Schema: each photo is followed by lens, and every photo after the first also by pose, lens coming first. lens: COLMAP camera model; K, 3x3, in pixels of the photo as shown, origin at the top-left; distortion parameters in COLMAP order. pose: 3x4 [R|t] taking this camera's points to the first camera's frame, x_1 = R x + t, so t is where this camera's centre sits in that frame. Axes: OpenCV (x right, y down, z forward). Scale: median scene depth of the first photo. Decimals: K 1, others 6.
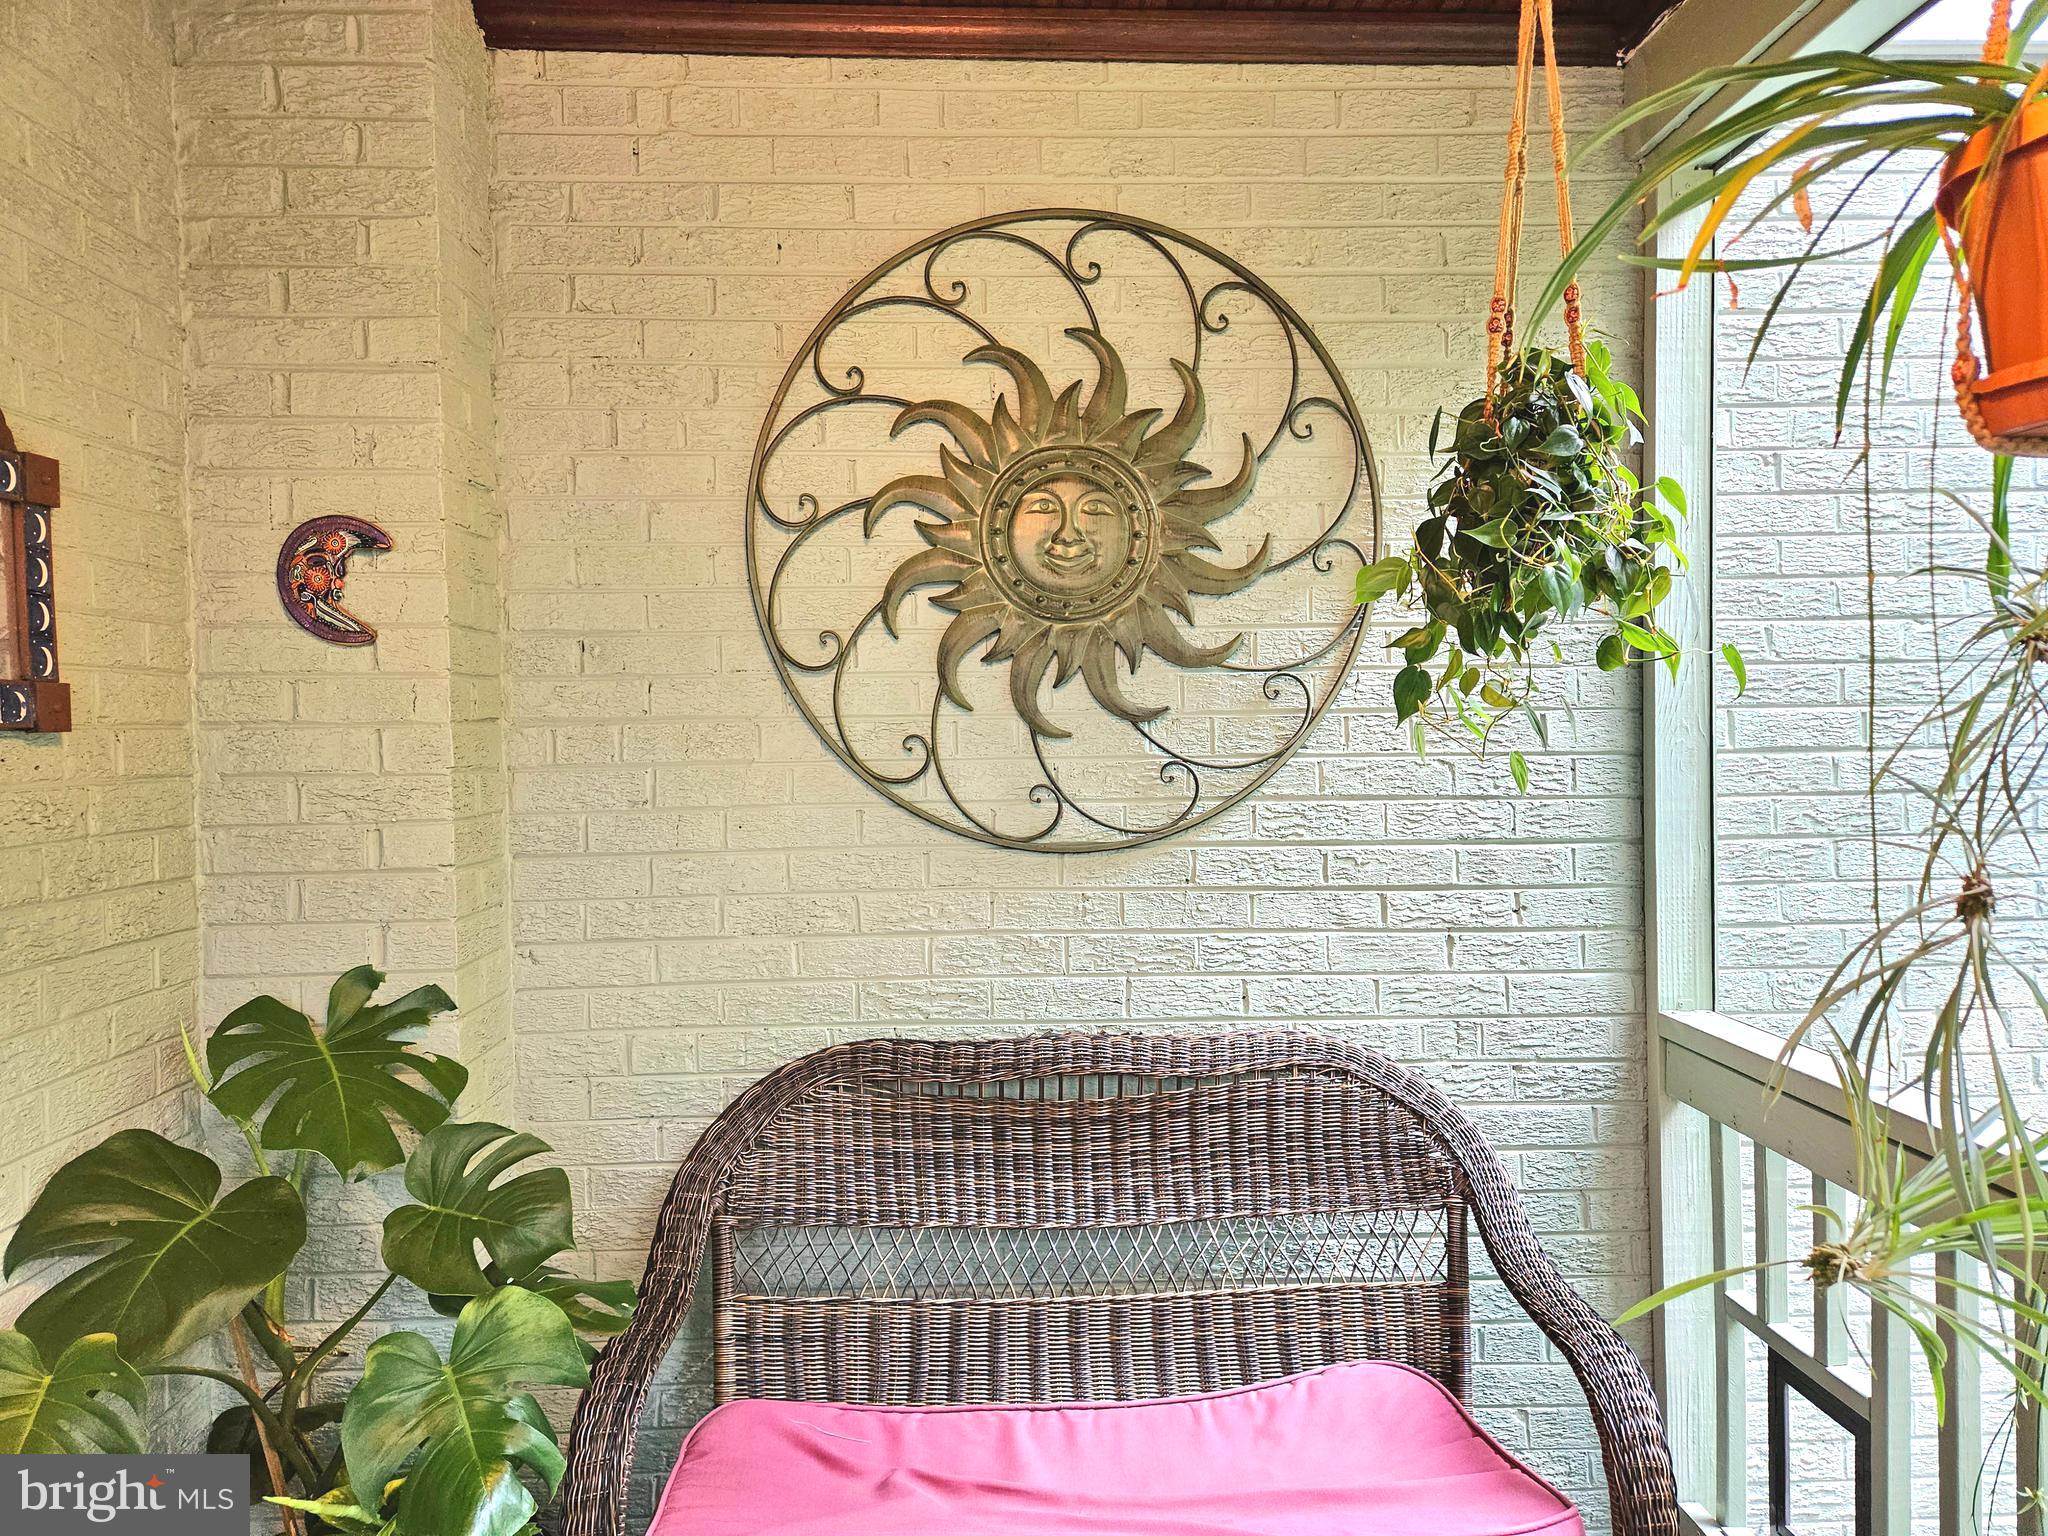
lens RADIAL K [[1337.2, 0, 1033.9], [0, 1337.2, 748.0], [0, 0, 1]] dist [0.030696, -0.008416]
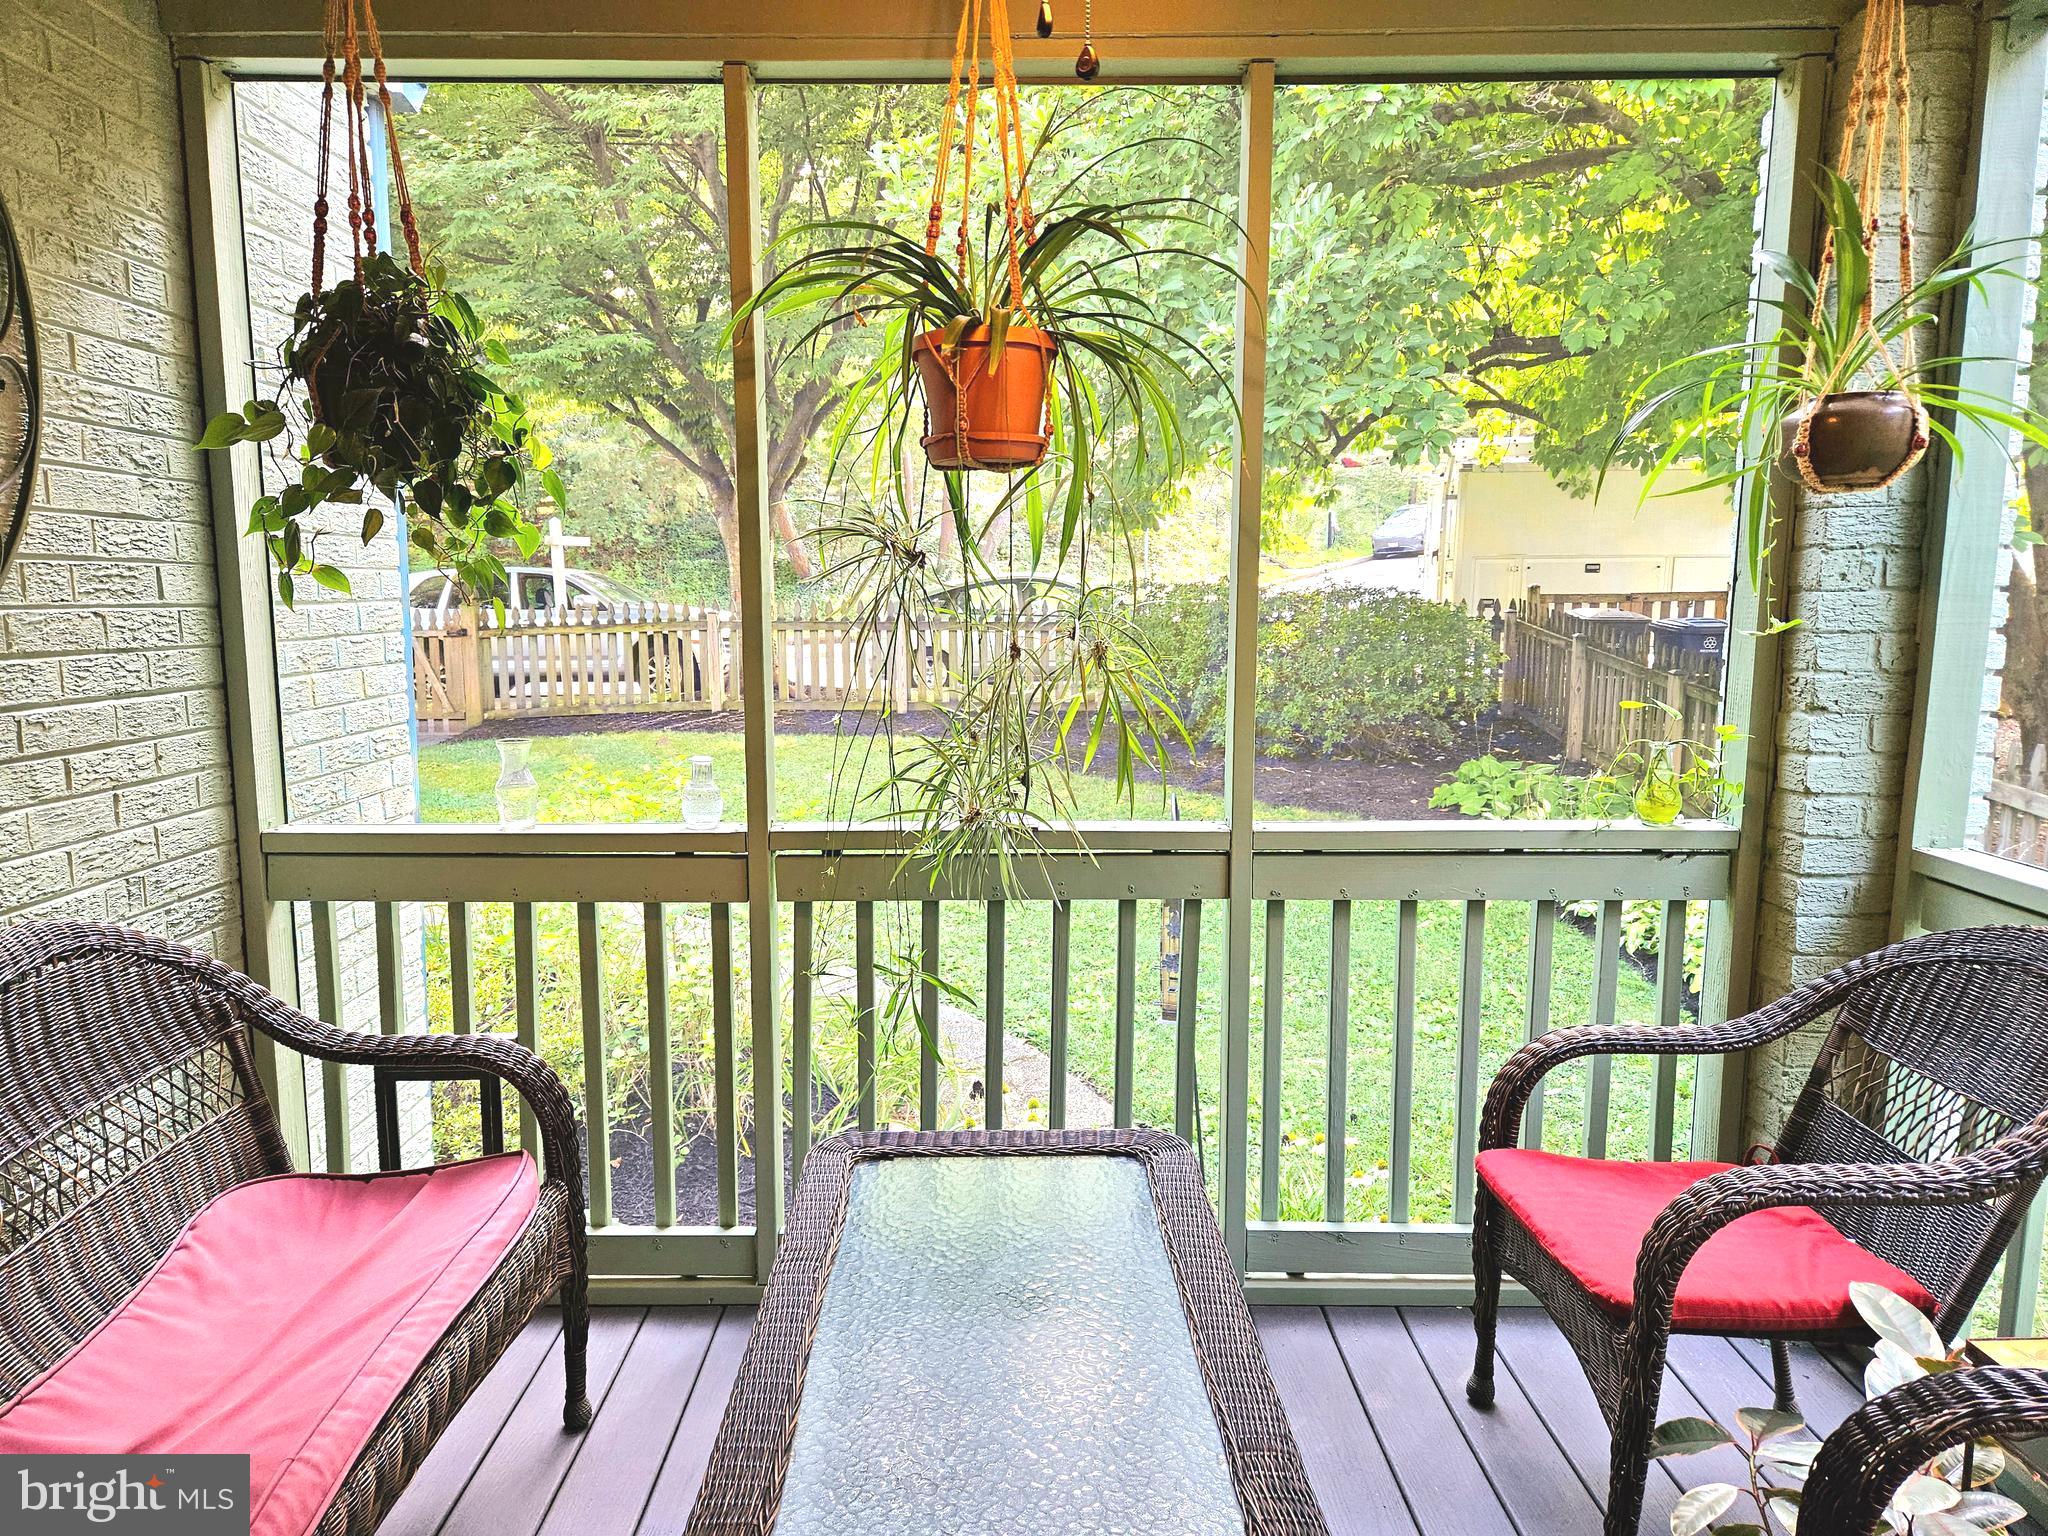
lens RADIAL K [[1337.2, 0, 1031.2], [0, 1337.2, 777.1], [0, 0, 1]] dist [0.030696, -0.008416]
pose [[0.022273, -0.127920, 0.991534, -0.654272], [0.021375, 0.991615, 0.127450, 0.016409], [-0.999523, 0.018356, 0.024821, 0.310245]]
